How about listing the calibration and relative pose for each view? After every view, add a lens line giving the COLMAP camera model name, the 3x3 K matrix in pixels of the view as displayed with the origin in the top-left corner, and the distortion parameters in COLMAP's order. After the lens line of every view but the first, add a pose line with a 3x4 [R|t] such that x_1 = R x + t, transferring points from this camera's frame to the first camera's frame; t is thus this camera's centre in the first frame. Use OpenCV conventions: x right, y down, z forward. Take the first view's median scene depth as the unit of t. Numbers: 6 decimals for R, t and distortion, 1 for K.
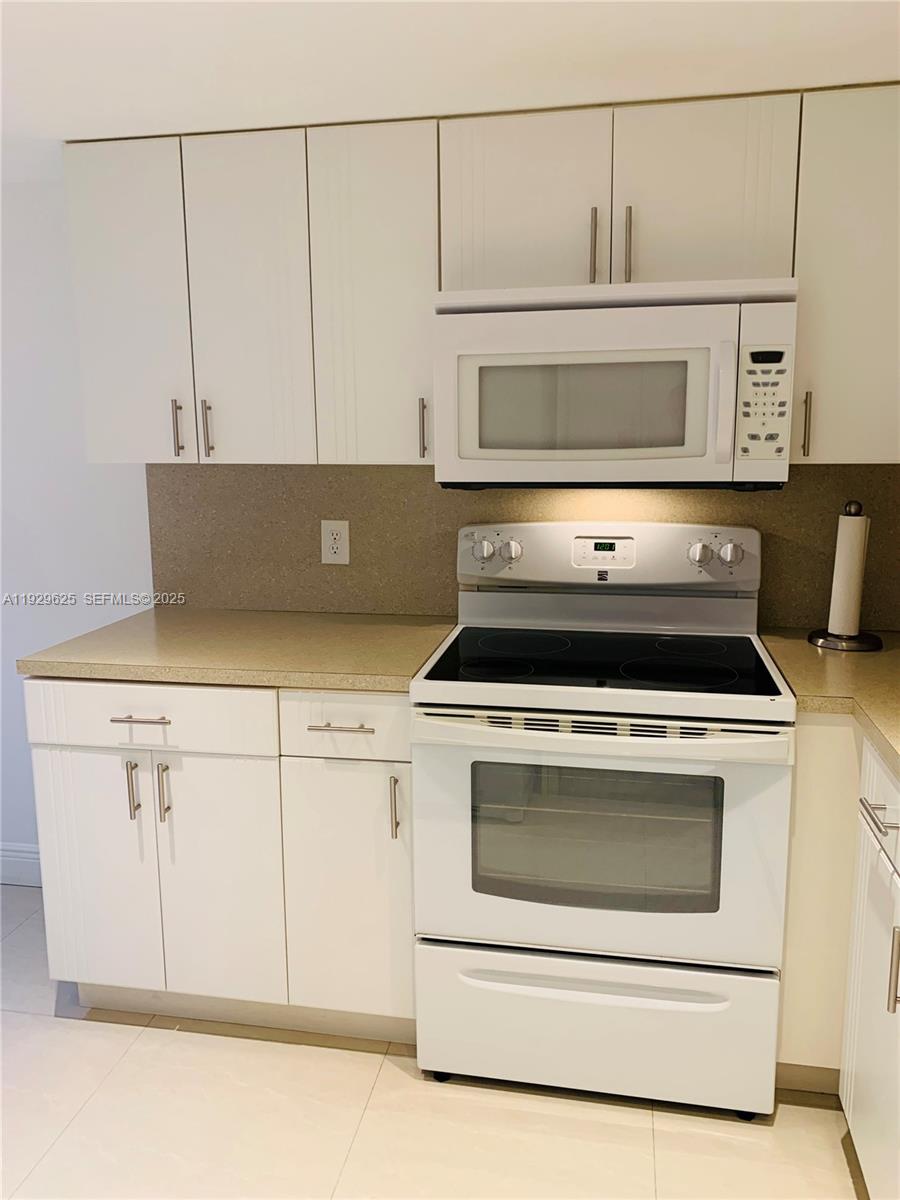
lens RADIAL K [[924.6, 0, 448.4], [0, 924.6, 594.0], [0, 0, 1]] dist [0.044580, -0.003796]
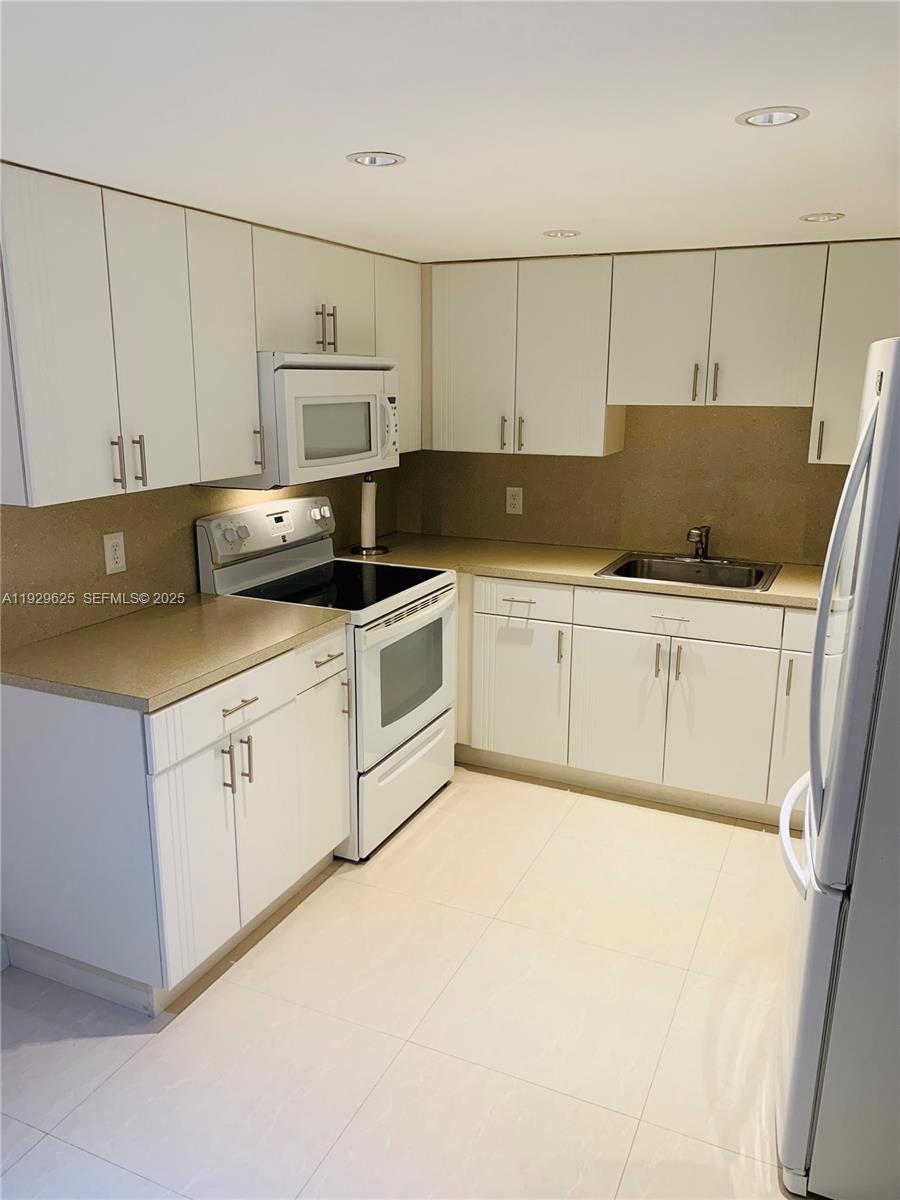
lens RADIAL K [[907.6, 0, 451.0], [0, 907.6, 615.4], [0, 0, 1]] dist [0.089850, -0.142044]
pose [[0.238945, -0.235186, 0.942121, -1.374270], [0.170664, 0.965295, 0.197686, -0.168191], [-0.955918, 0.113550, 0.270790, 0.412008]]
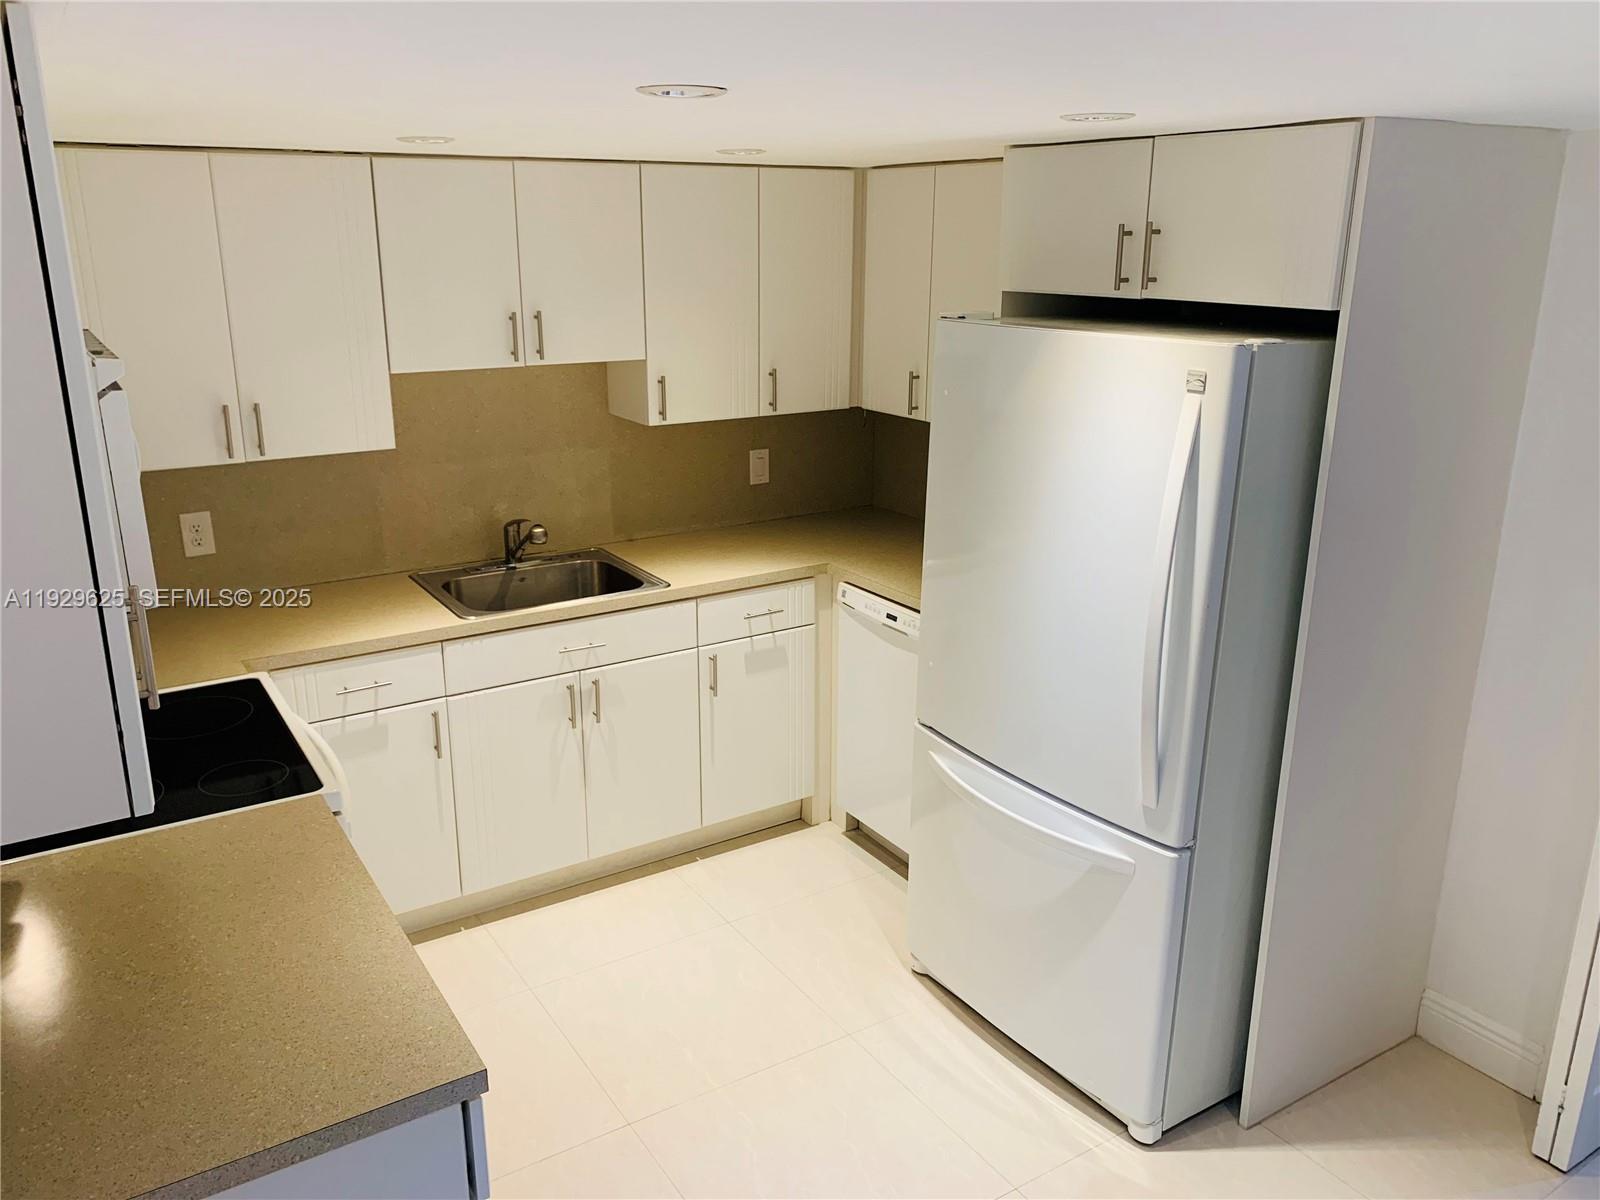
lens RADIAL K [[1210.1, 0, 781.6], [0, 1210.1, 596.7], [0, 0, 1]] dist [0.089850, -0.142044]
pose [[-0.681734, -0.198841, 0.704060, -1.071329], [0.141065, 0.908571, 0.393191, -0.458980], [-0.717871, 0.367370, -0.591354, 1.262830]]
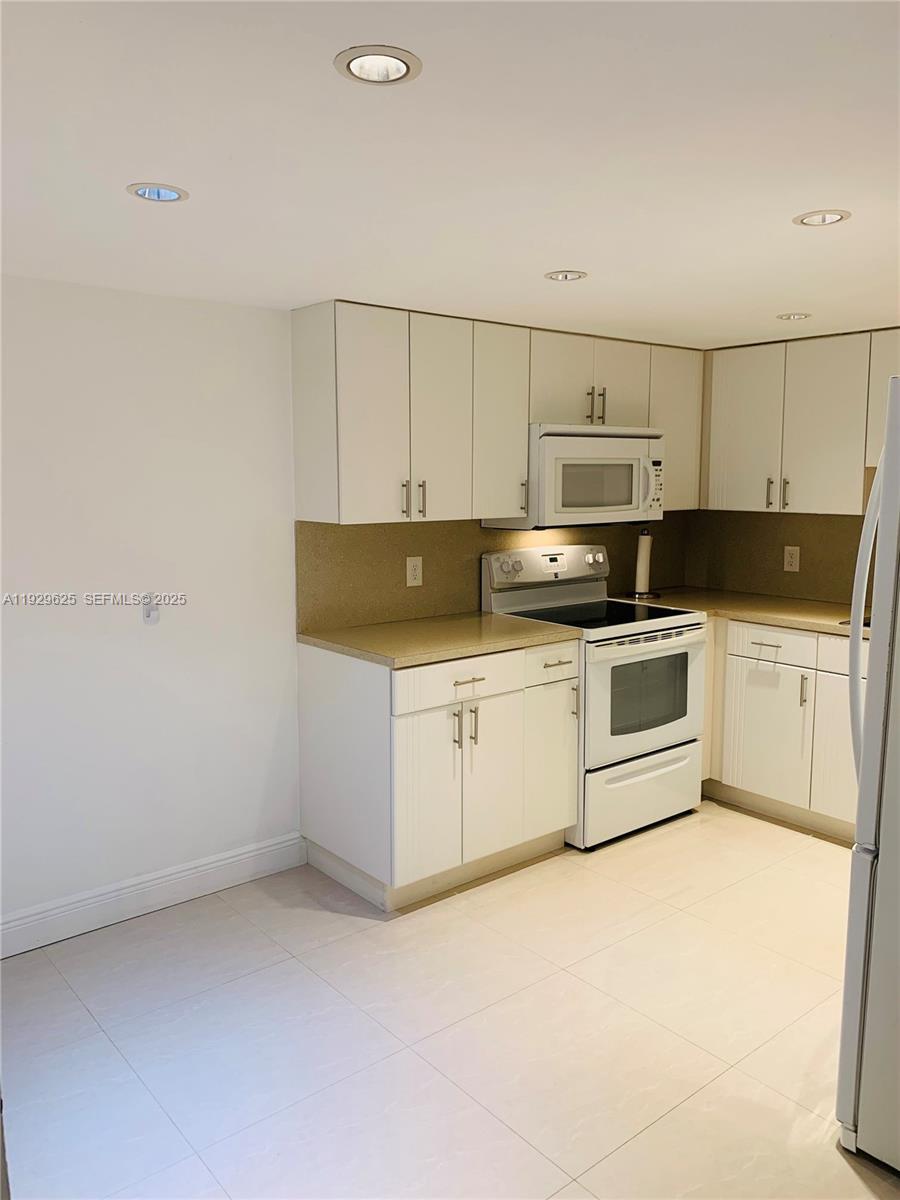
lens RADIAL K [[924.6, 0, 448.4], [0, 924.6, 594.0], [0, 0, 1]] dist [0.044580, -0.003796]
pose [[0.637822, -0.092680, 0.764587, -1.574116], [0.135583, 0.990741, 0.006991, -0.029020], [-0.758156, 0.099206, 0.644482, -0.007121]]
